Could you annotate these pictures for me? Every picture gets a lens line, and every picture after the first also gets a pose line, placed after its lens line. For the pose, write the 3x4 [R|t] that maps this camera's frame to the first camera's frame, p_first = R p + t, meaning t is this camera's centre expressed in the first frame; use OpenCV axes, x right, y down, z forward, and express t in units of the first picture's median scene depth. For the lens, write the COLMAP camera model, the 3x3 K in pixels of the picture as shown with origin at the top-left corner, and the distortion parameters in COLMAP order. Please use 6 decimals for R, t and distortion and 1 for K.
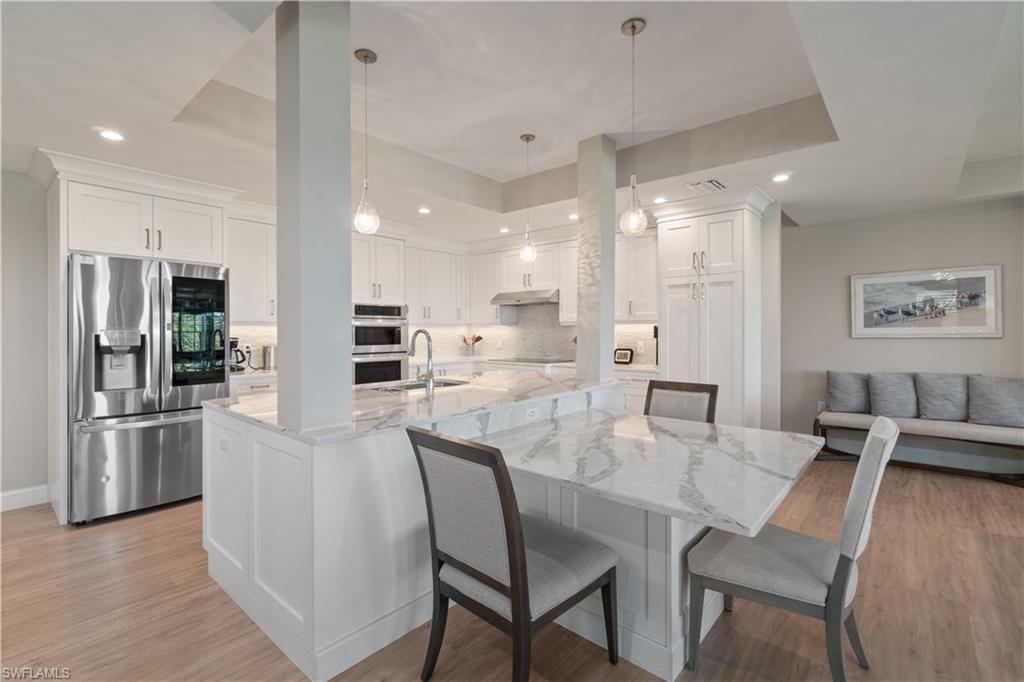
lens RADIAL K [[456.0, 0, 510.4], [0, 456.0, 336.8], [0, 0, 1]] dist [0.001160, 0.000611]
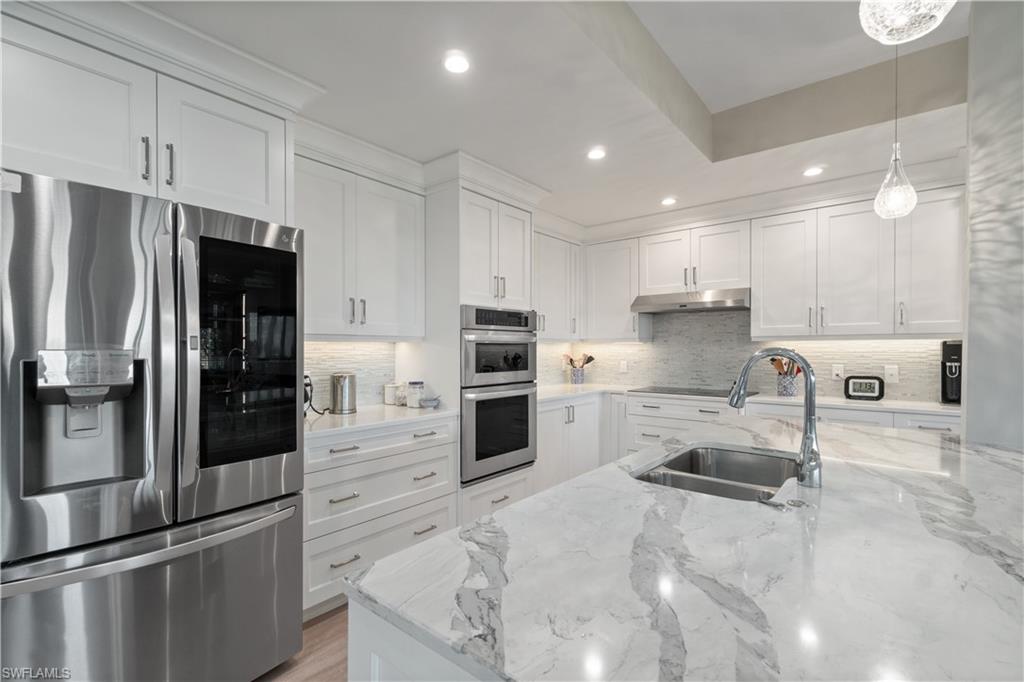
lens RADIAL K [[459.1, 0, 506.2], [0, 459.1, 351.4], [0, 0, 1]] dist [-0.001488, -0.000532]
pose [[0.999851, 0.000421, 0.017250, -0.321527], [-0.000331, 0.999986, -0.005215, -0.007675], [-0.017252, 0.005208, 0.999838, 0.387120]]
